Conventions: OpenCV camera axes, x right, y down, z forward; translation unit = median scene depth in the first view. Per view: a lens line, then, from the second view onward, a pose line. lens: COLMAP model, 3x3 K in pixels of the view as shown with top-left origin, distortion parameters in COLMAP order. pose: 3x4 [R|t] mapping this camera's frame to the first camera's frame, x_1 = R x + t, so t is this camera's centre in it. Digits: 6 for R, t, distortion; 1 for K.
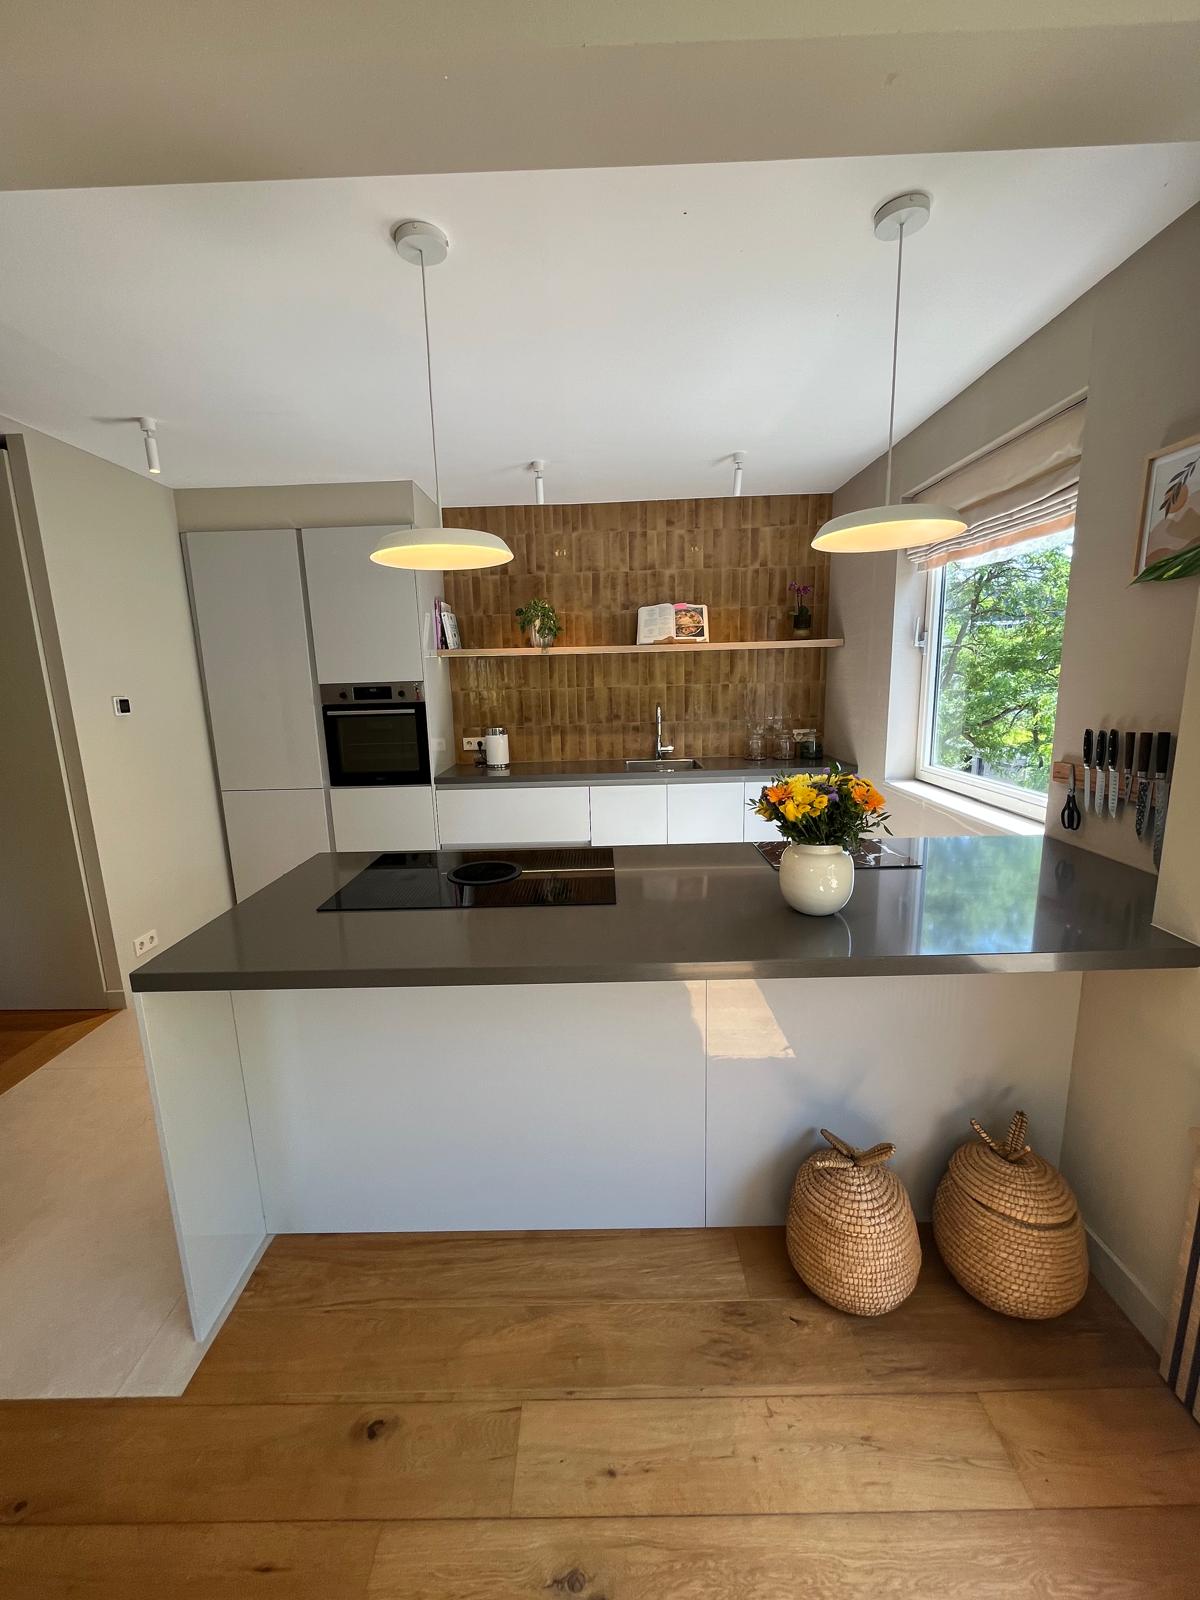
lens RADIAL K [[642.0, 0, 597.4], [0, 642.0, 796.6], [0, 0, 1]] dist [-0.003162, -0.000453]
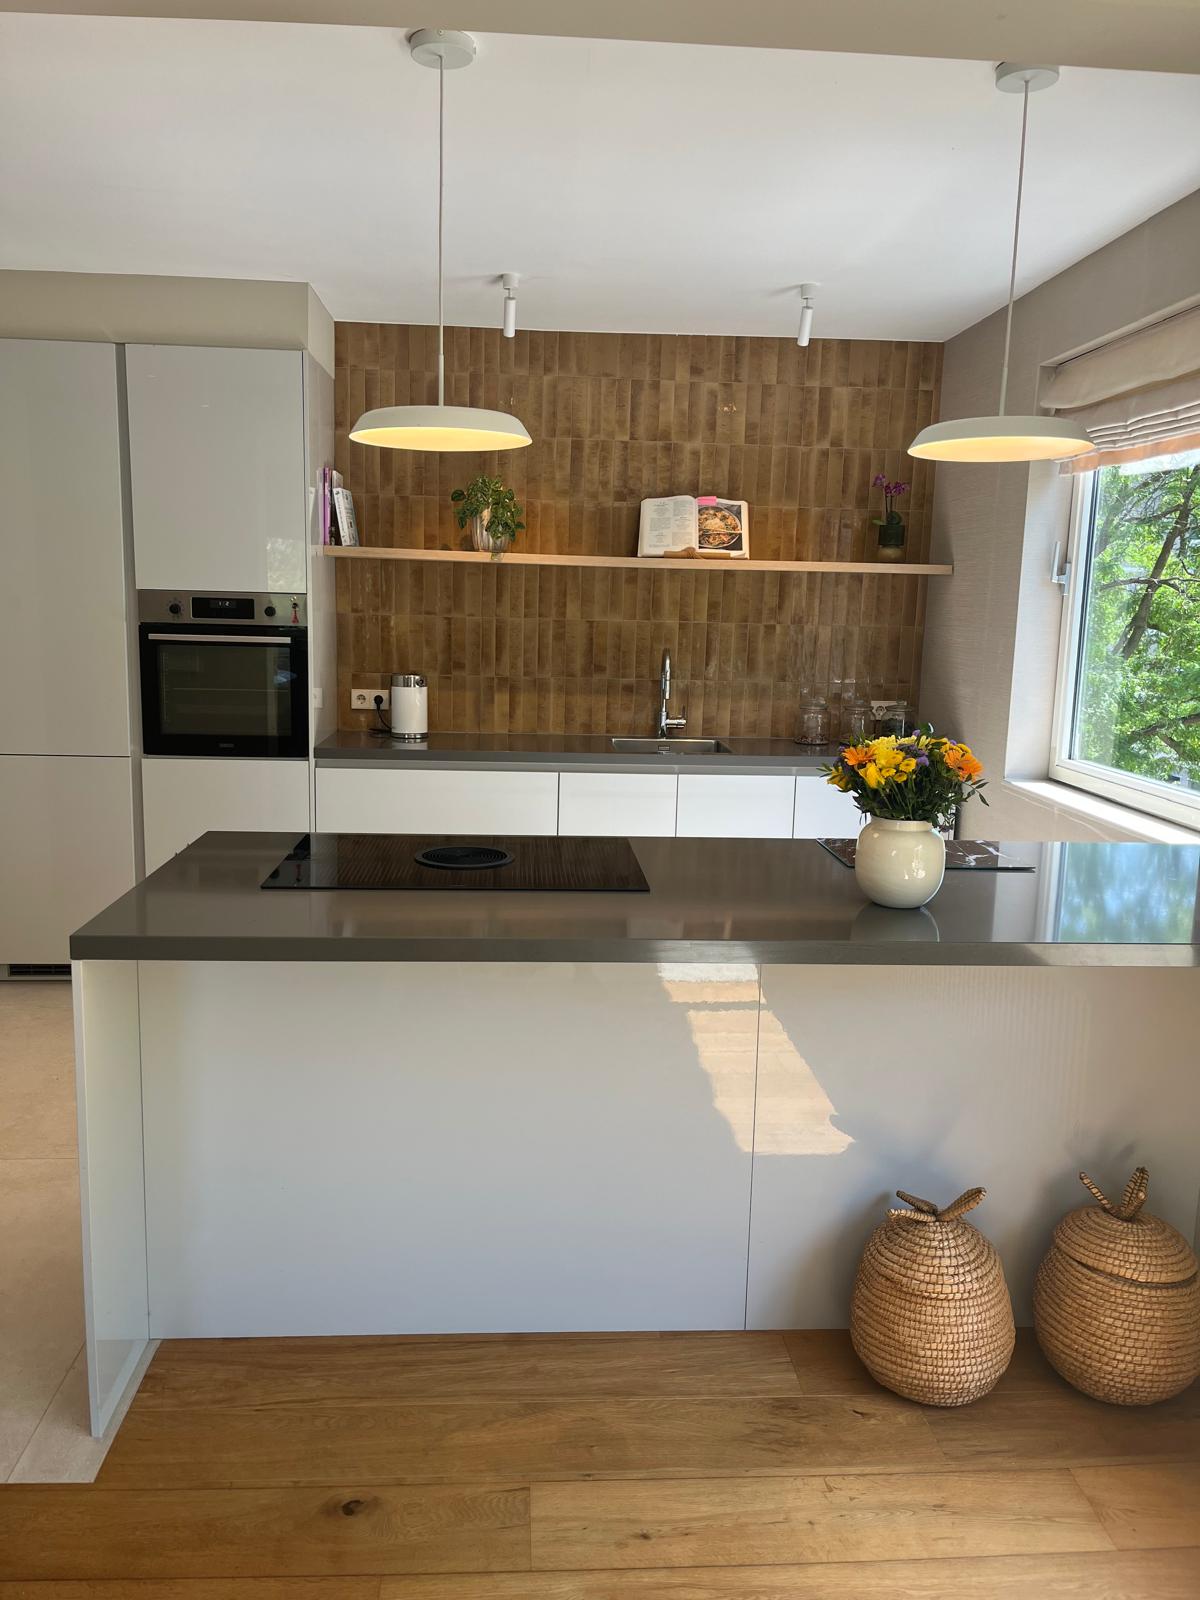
lens RADIAL K [[1199.0, 0, 599.3], [0, 1199.0, 792.7], [0, 0, 1]] dist [0.074179, -0.106388]
pose [[0.995941, 0.041754, 0.079738, -0.069639], [-0.039389, 0.998743, -0.030999, 0.042221], [-0.080932, 0.027732, 0.996334, -0.209701]]
